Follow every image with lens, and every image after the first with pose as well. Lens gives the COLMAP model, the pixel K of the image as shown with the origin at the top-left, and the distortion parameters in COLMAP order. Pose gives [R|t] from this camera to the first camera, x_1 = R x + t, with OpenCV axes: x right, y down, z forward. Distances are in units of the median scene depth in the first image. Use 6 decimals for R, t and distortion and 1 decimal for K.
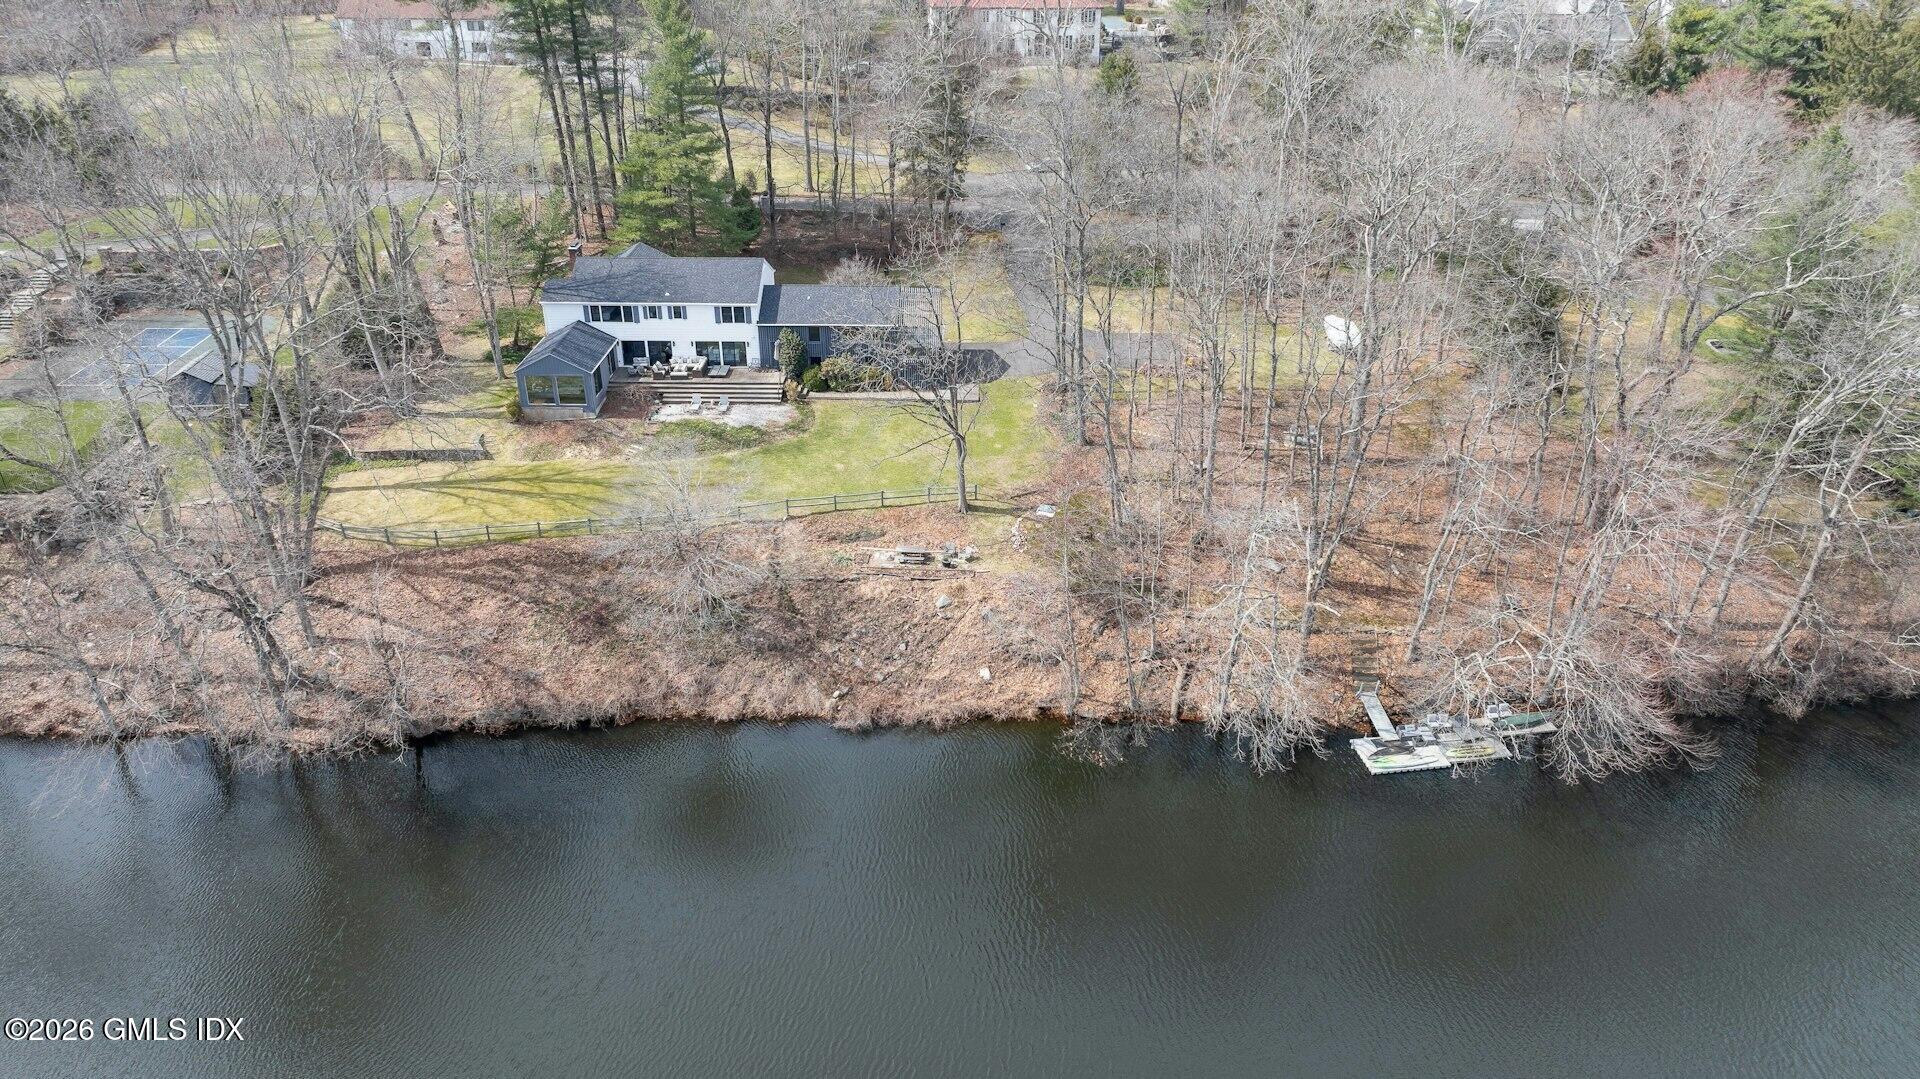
lens RADIAL K [[1299.7, 0, 966.1], [0, 1299.7, 539.8], [0, 0, 1]] dist [-0.026436, -0.002018]
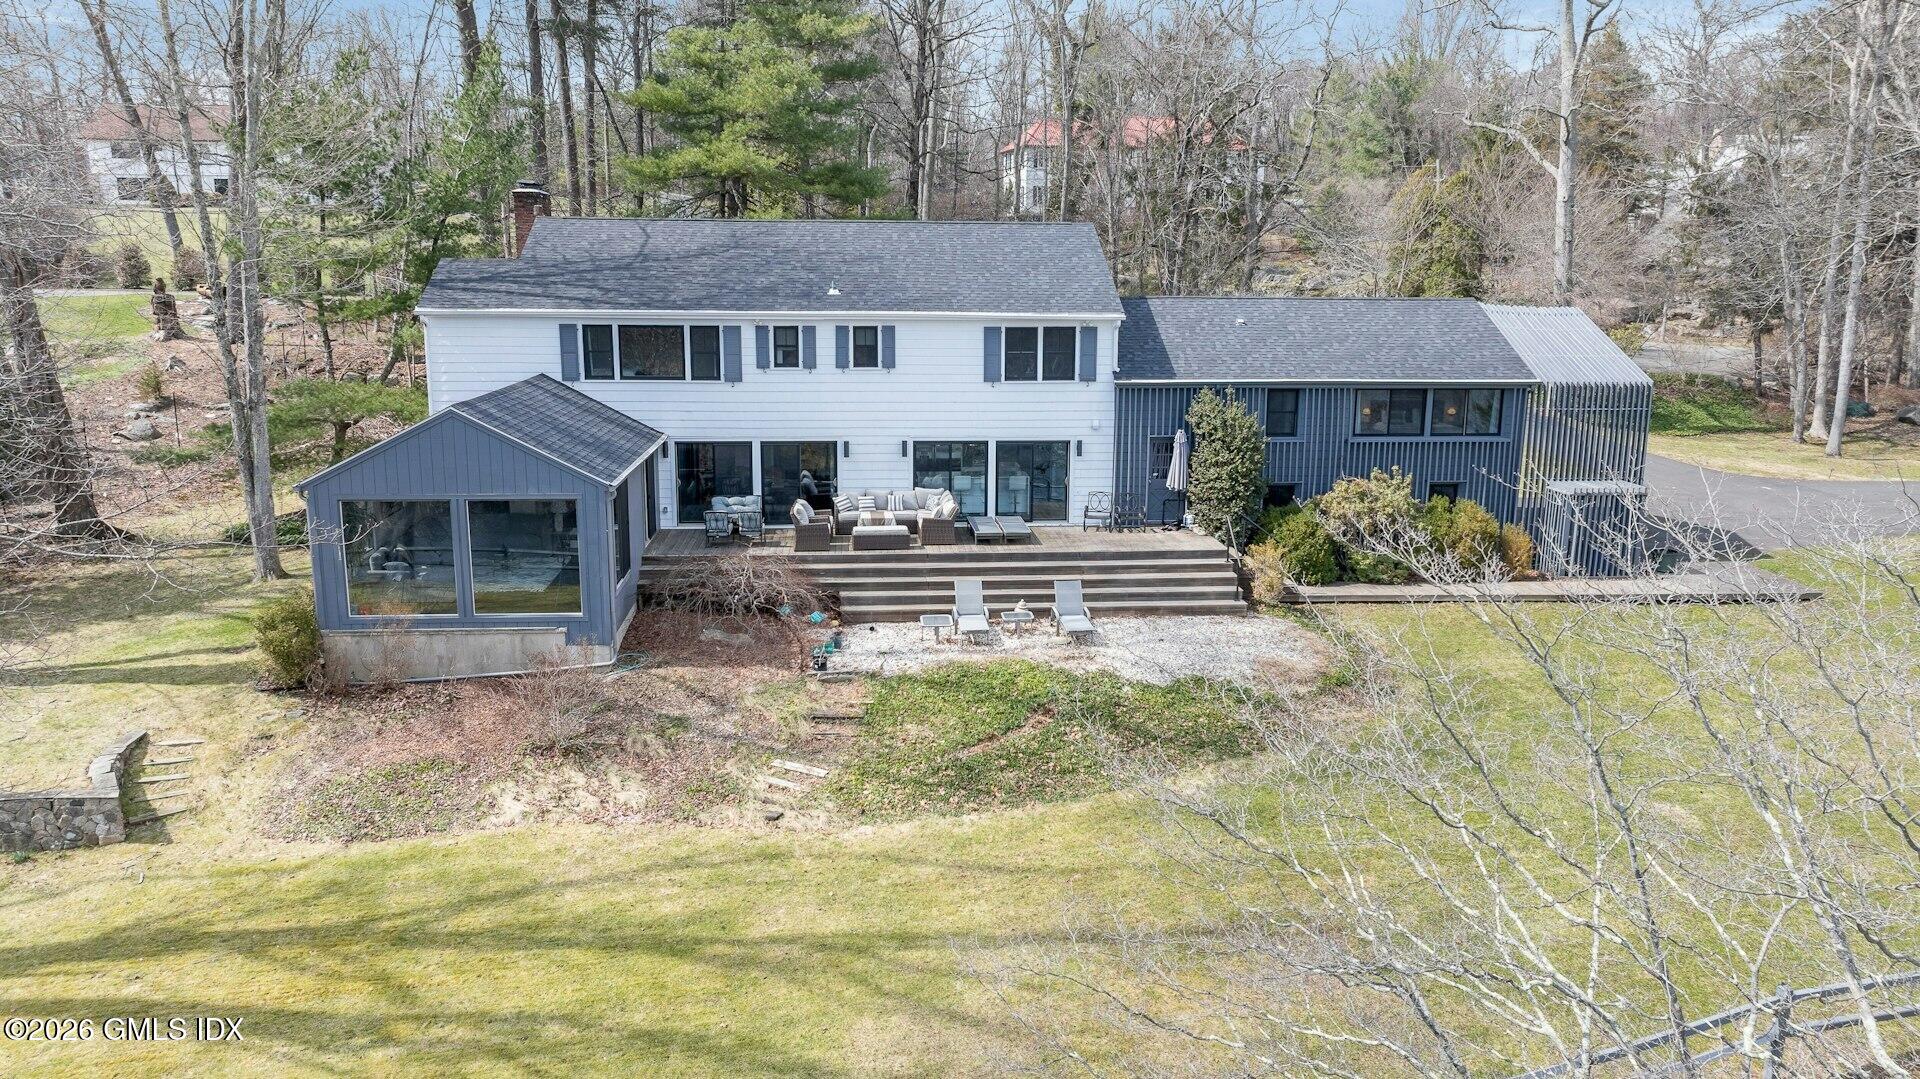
lens RADIAL K [[1299.7, 0, 952.7], [0, 1299.7, 531.0], [0, 0, 1]] dist [-0.026436, -0.002018]
pose [[0.994215, -0.016021, 0.106205, -0.236362], [0.045897, 0.957359, -0.285233, -0.041182], [-0.097106, 0.288458, 0.952556, 0.711112]]
